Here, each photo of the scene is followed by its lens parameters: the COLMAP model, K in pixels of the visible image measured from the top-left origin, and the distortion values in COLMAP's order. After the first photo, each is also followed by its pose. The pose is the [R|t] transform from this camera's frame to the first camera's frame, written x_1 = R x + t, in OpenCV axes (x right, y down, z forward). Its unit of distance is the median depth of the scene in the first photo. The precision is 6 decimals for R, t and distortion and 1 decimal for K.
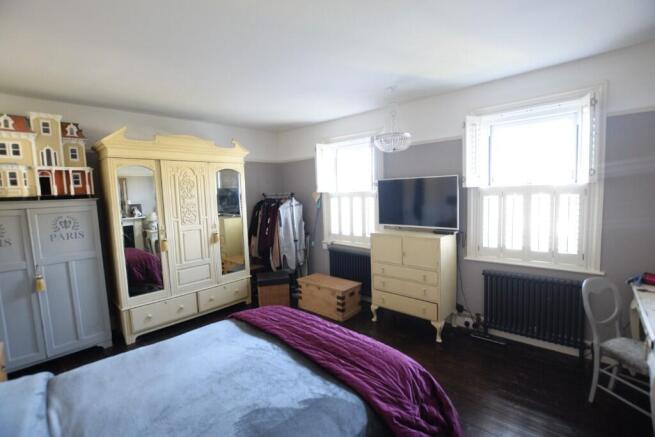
lens RADIAL K [[297.9, 0, 329.8], [0, 297.9, 220.6], [0, 0, 1]] dist [-0.038084, 0.007625]
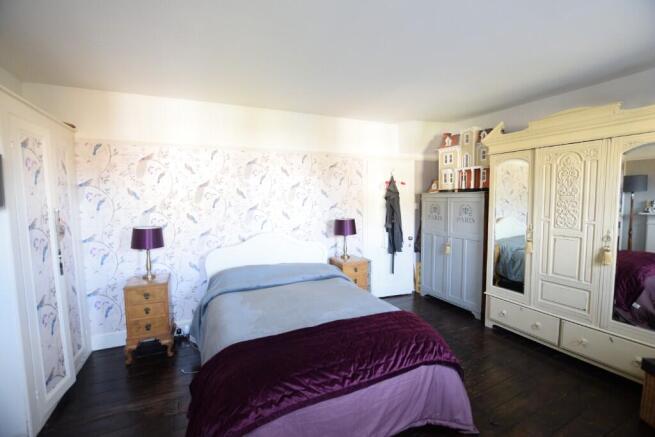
lens RADIAL K [[297.9, 0, 329.8], [0, 297.9, 220.6], [0, 0, 1]] dist [-0.038084, 0.007625]
pose [[-0.386639, 0.112382, -0.915358, 0.421293], [-0.059465, 0.987444, 0.146350, -0.077188], [0.920312, 0.111016, -0.375101, 0.703588]]
